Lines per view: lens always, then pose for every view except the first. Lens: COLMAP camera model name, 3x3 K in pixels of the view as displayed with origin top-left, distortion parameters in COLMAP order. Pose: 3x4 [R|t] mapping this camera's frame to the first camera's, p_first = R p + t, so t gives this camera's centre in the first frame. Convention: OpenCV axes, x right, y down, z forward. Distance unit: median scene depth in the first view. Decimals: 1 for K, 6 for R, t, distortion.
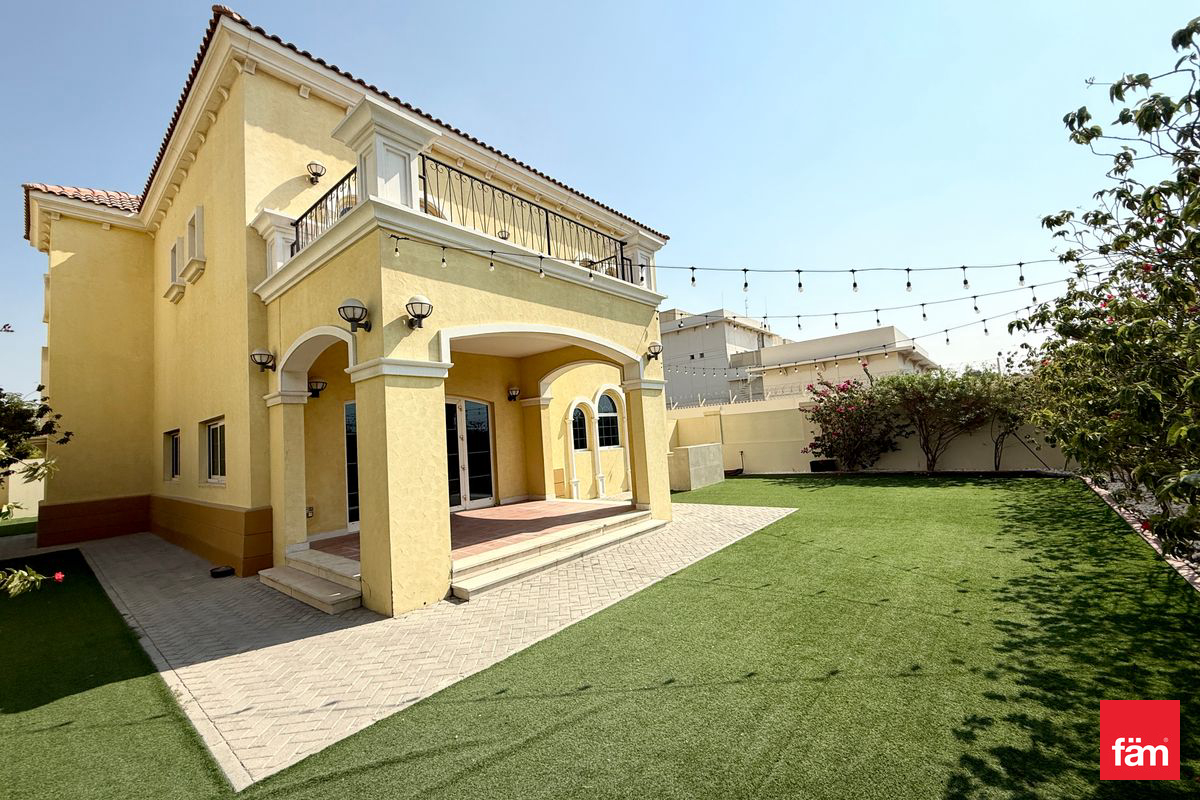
lens RADIAL K [[478.7, 0, 594.5], [0, 478.7, 398.1], [0, 0, 1]] dist [0.002397, 0.000202]
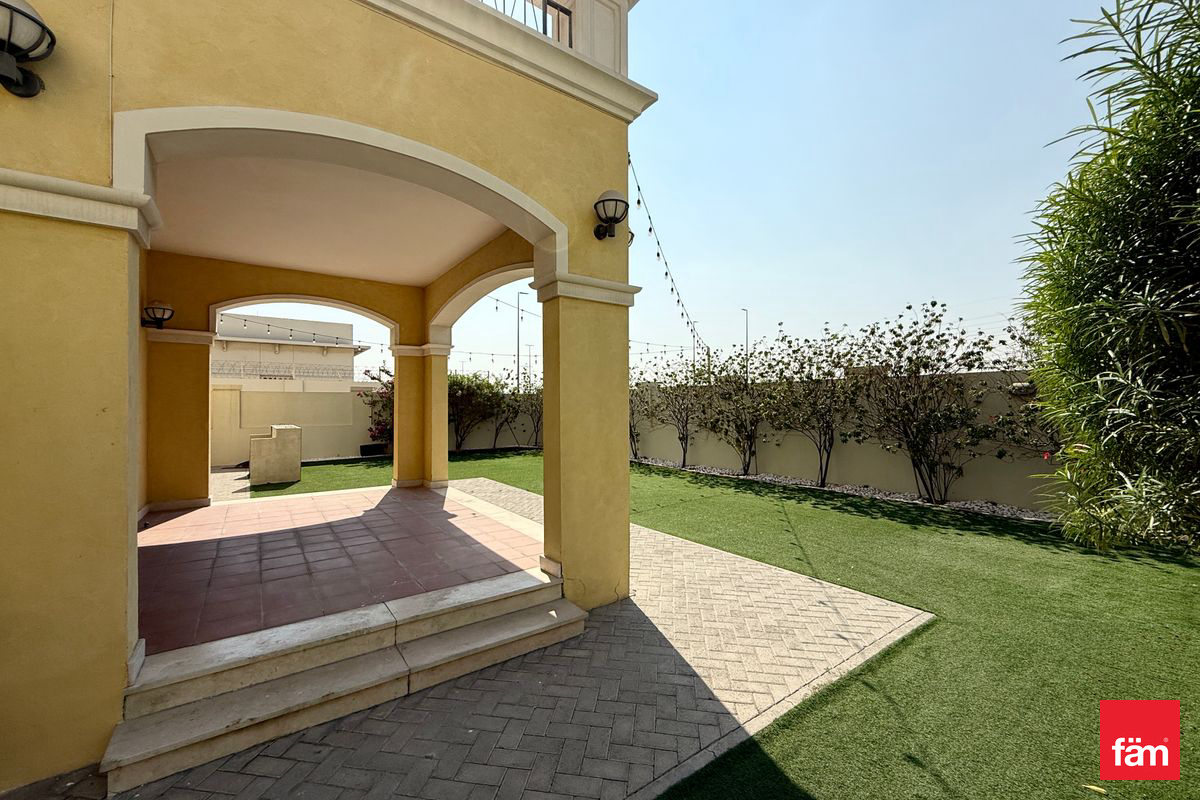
lens RADIAL K [[478.7, 0, 597.1], [0, 478.7, 403.8], [0, 0, 1]] dist [0.002397, 0.000202]
pose [[0.229728, 0.075302, 0.970337, -1.576258], [-0.088544, 0.994485, -0.056213, 0.212828], [-0.969219, -0.073004, 0.235128, 1.086725]]
